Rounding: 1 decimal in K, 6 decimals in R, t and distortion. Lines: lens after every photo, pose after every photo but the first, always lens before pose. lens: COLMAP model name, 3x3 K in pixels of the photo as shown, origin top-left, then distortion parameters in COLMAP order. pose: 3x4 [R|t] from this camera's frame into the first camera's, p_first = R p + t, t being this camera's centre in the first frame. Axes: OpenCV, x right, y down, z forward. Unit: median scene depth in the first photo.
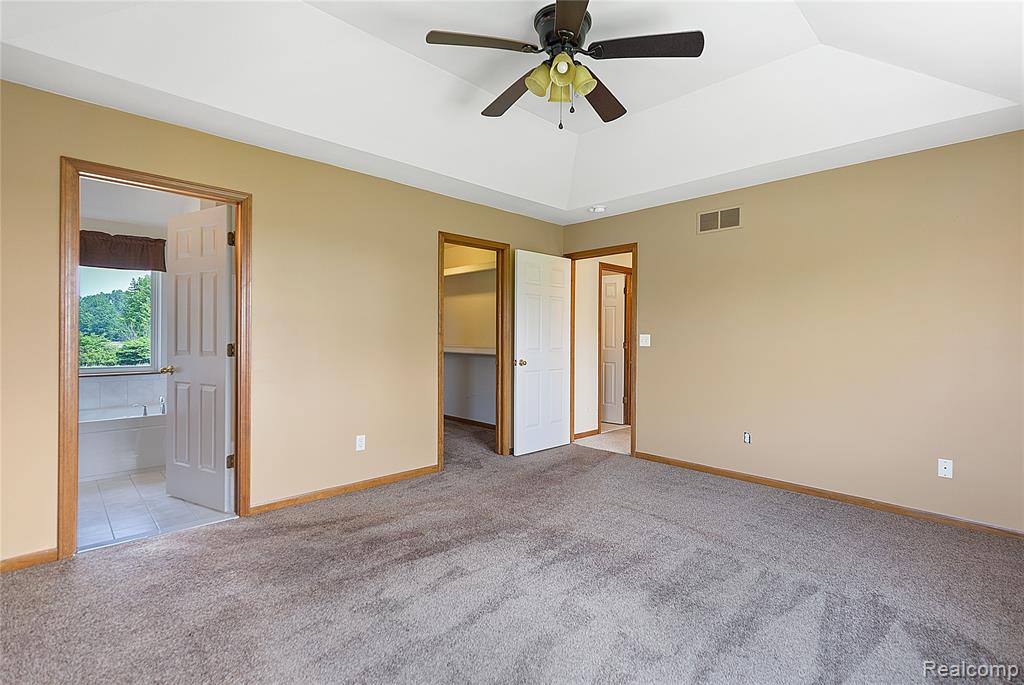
lens RADIAL K [[470.3, 0, 515.6], [0, 470.3, 340.8], [0, 0, 1]] dist [0.009708, 0.001110]
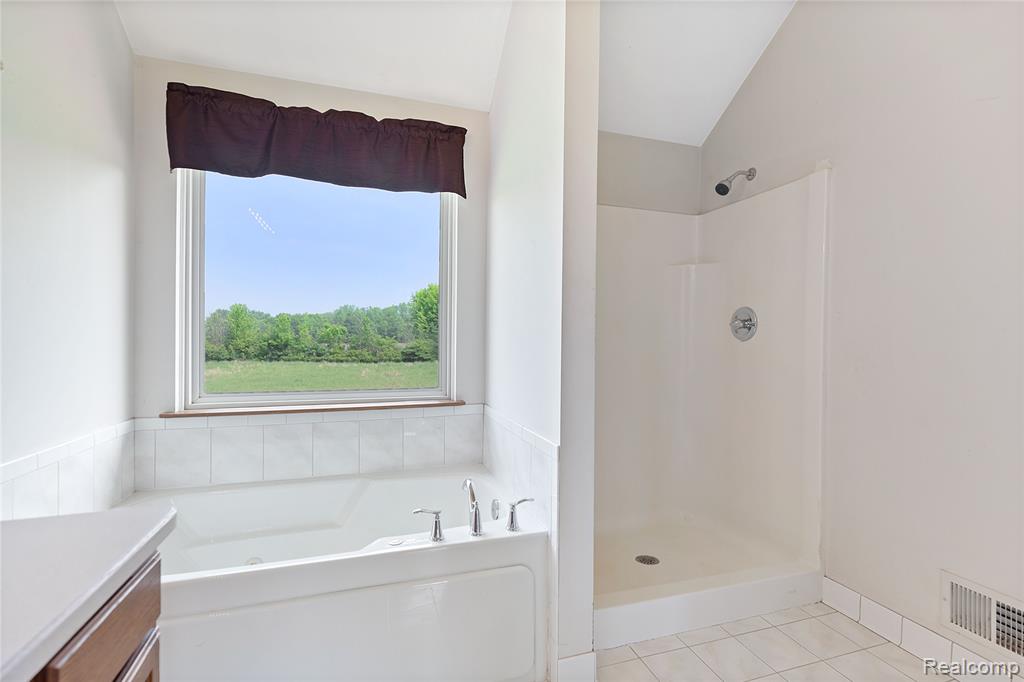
lens RADIAL K [[470.3, 0, 517.2], [0, 470.3, 338.1], [0, 0, 1]] dist [0.009708, 0.001110]
pose [[0.896292, -0.005186, -0.443434, -0.475680], [0.001574, 0.999963, -0.008513, 0.004658], [0.443461, 0.006933, 0.896267, 0.588728]]
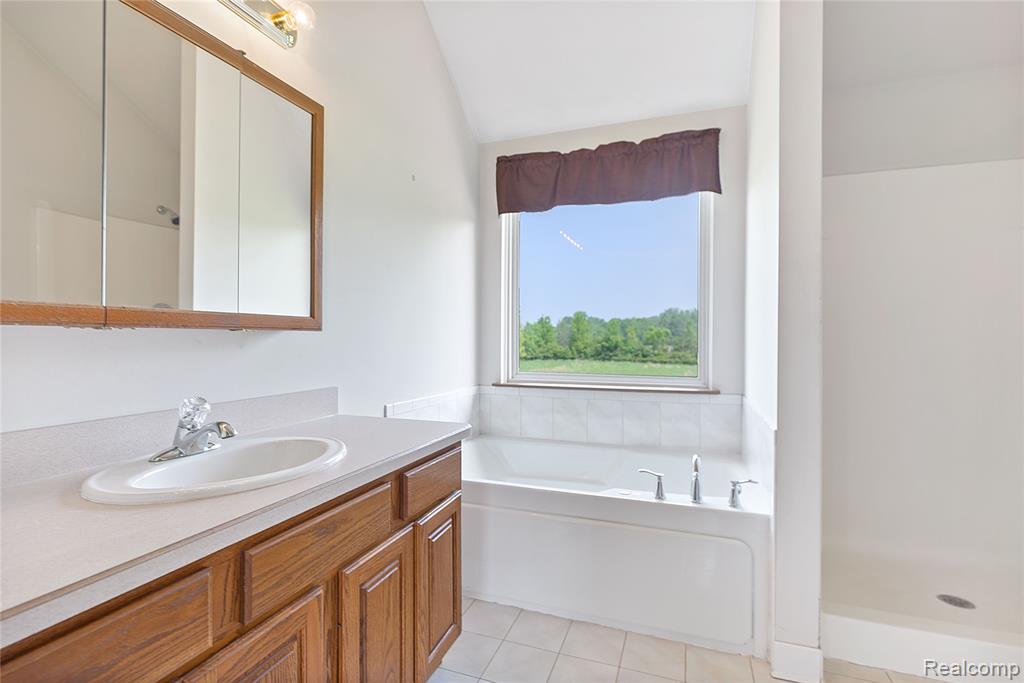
lens RADIAL K [[470.3, 0, 525.5], [0, 470.3, 335.7], [0, 0, 1]] dist [0.009708, 0.001110]
pose [[0.445288, -0.015826, -0.895247, -0.383450], [-0.001955, 0.999824, -0.018647, 0.016592], [0.895385, 0.010053, 0.445179, 0.589897]]
